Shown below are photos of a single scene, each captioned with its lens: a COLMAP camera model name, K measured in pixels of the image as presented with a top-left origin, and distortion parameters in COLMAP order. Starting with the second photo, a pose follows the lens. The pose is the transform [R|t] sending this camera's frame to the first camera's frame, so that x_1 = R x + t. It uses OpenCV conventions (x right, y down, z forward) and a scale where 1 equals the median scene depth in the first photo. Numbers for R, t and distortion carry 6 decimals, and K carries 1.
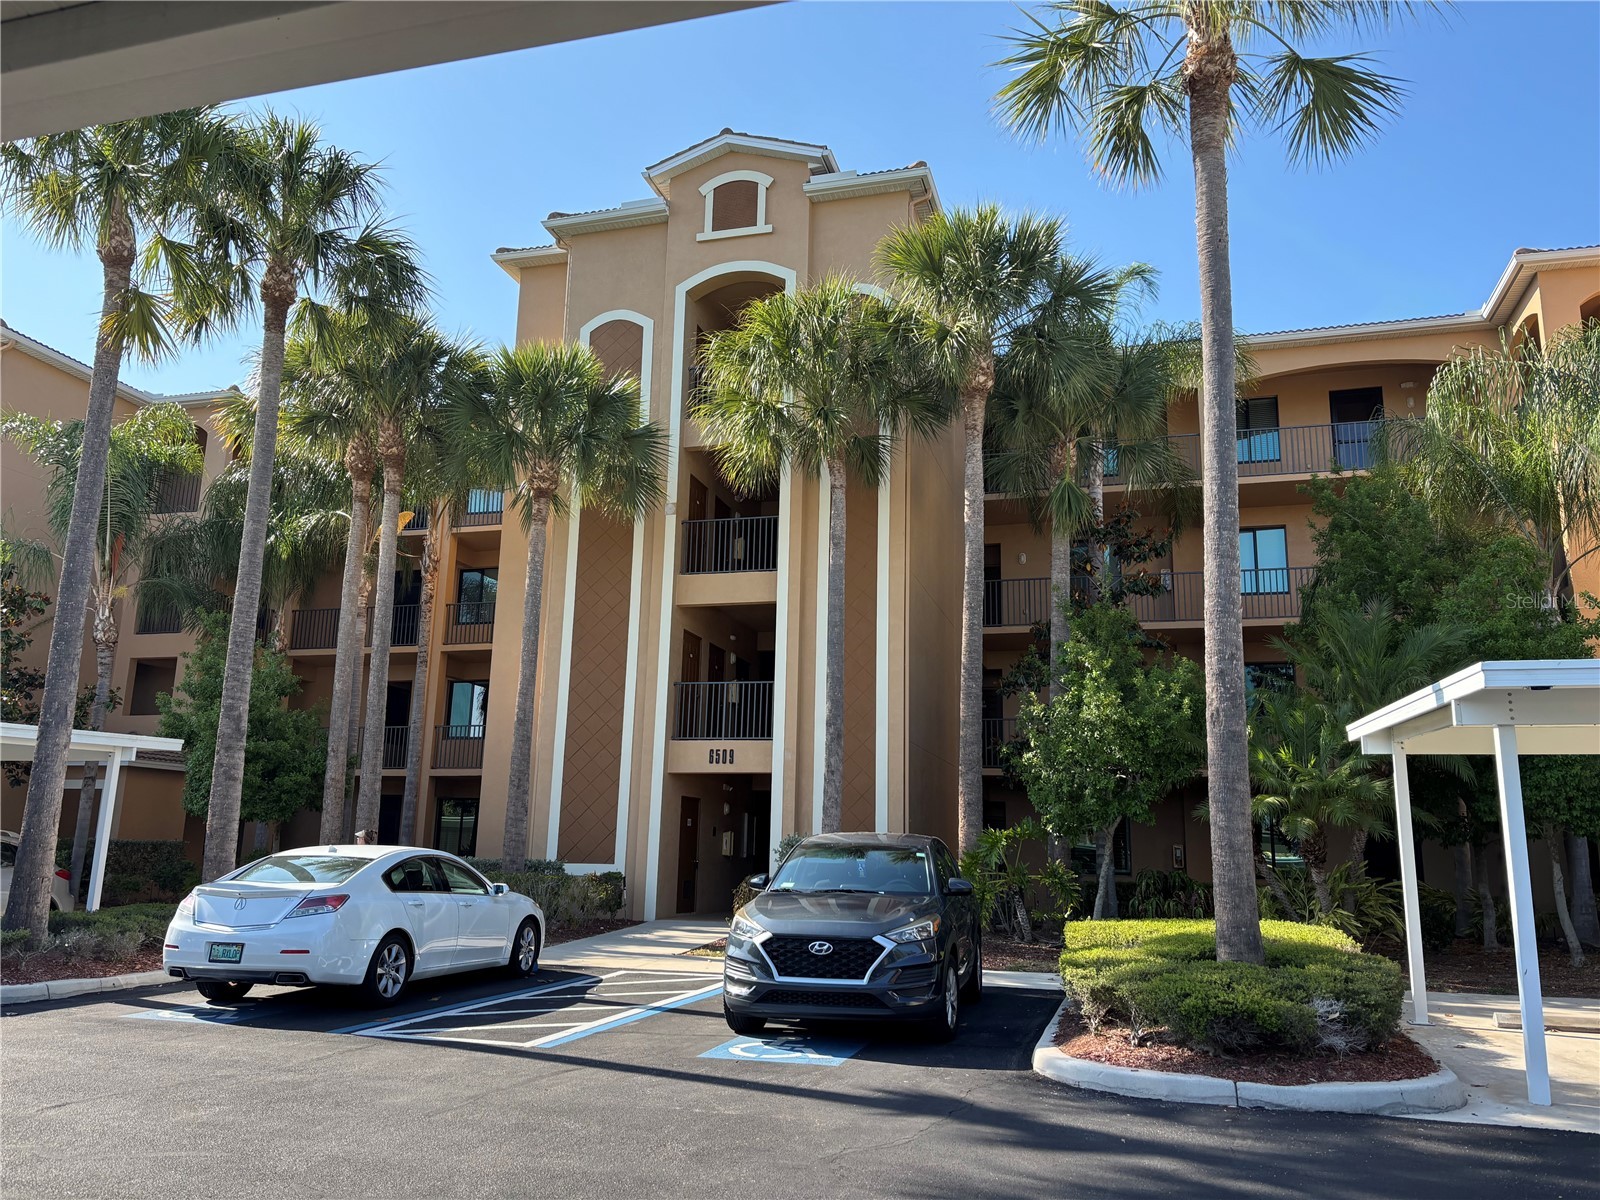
lens RADIAL K [[1201.7, 0, 797.8], [0, 1201.7, 607.1], [0, 0, 1]] dist [0.052157, -0.061256]
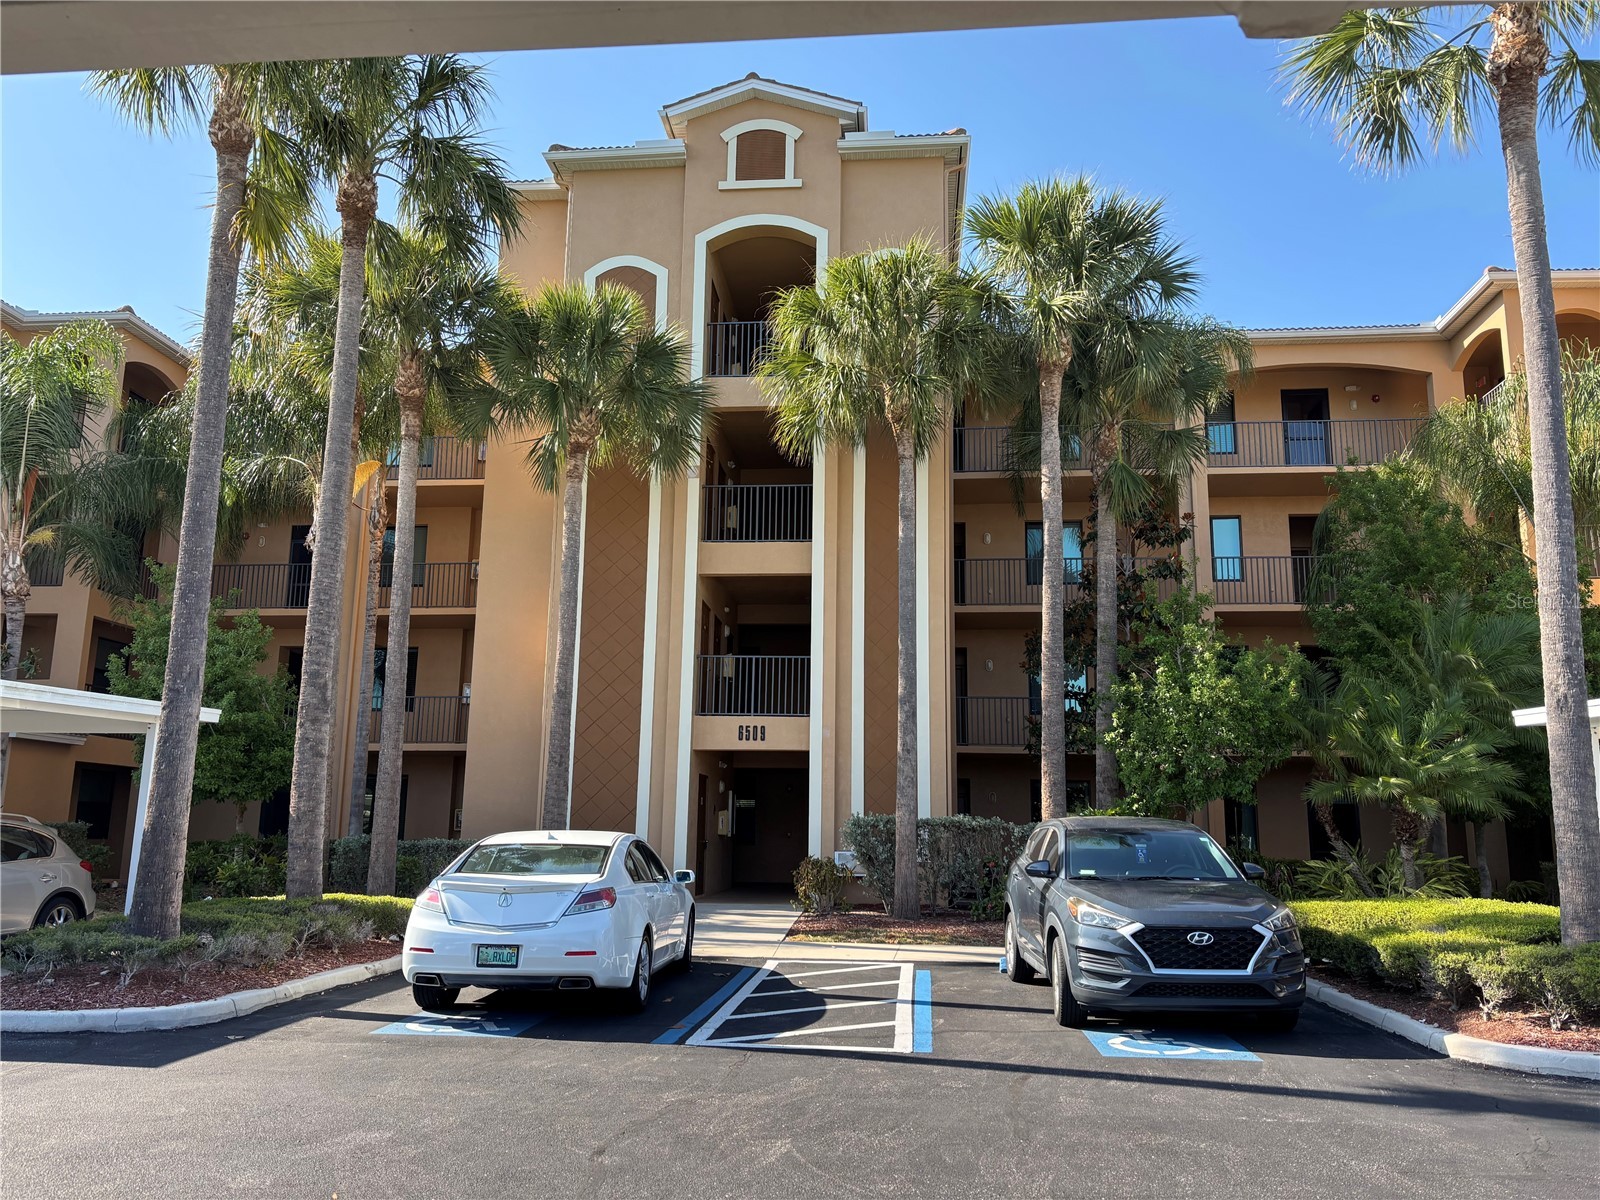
lens RADIAL K [[1201.7, 0, 799.1], [0, 1201.7, 609.9], [0, 0, 1]] dist [0.052157, -0.061256]
pose [[0.981888, 0.026719, 0.187568, -0.243424], [-0.030975, 0.999324, 0.019796, 0.006869], [-0.186912, -0.025248, 0.982052, 0.063628]]
